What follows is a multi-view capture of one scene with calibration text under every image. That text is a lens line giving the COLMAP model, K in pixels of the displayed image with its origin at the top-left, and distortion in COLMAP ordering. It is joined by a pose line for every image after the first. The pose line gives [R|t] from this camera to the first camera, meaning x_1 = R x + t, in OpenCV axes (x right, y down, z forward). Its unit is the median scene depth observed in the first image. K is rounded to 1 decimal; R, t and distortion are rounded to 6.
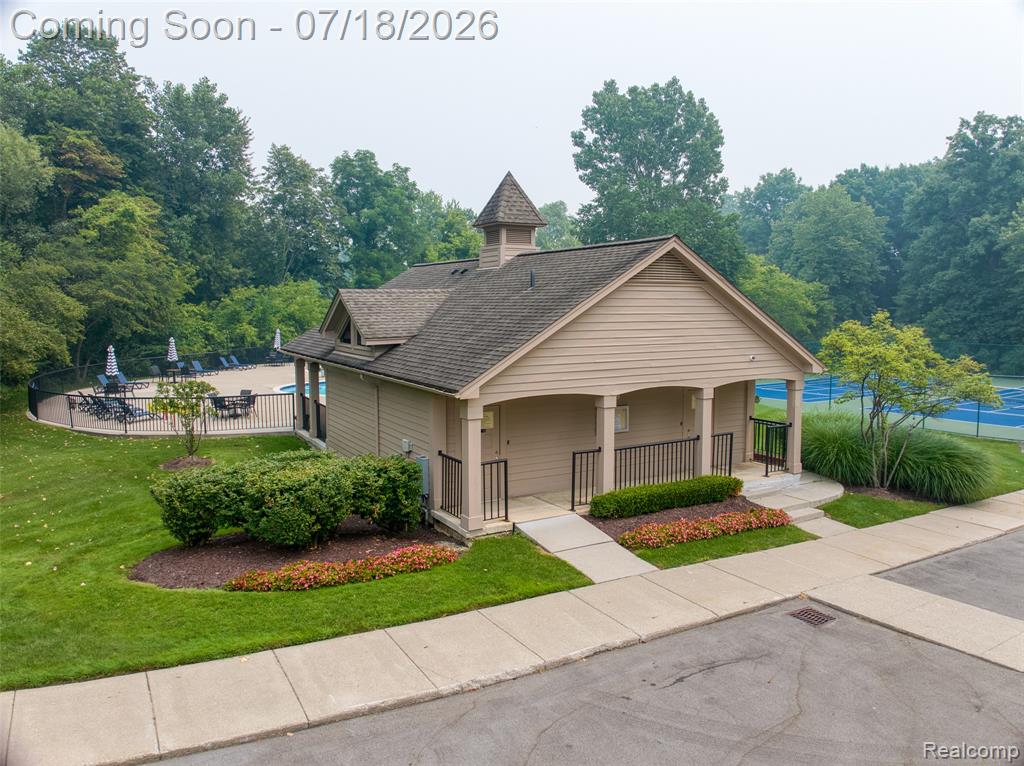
lens RADIAL K [[740.4, 0, 512.0], [0, 740.4, 383.0], [0, 0, 1]] dist [-0.044304, -0.057890]
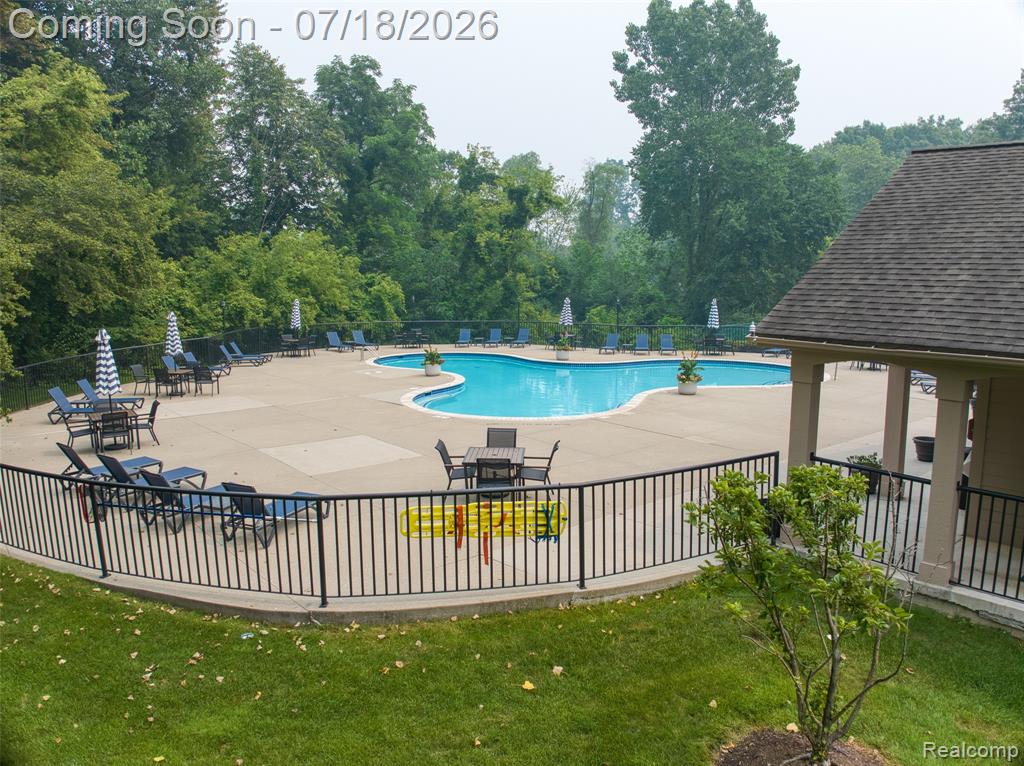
lens RADIAL K [[740.4, 0, 512.0], [0, 740.4, 383.0], [0, 0, 1]] dist [-0.044304, -0.057890]
pose [[0.984994, -0.023453, 0.170986, -0.179226], [0.017690, 0.999225, 0.035149, -0.013885], [-0.171678, -0.031597, 0.984646, 0.239247]]
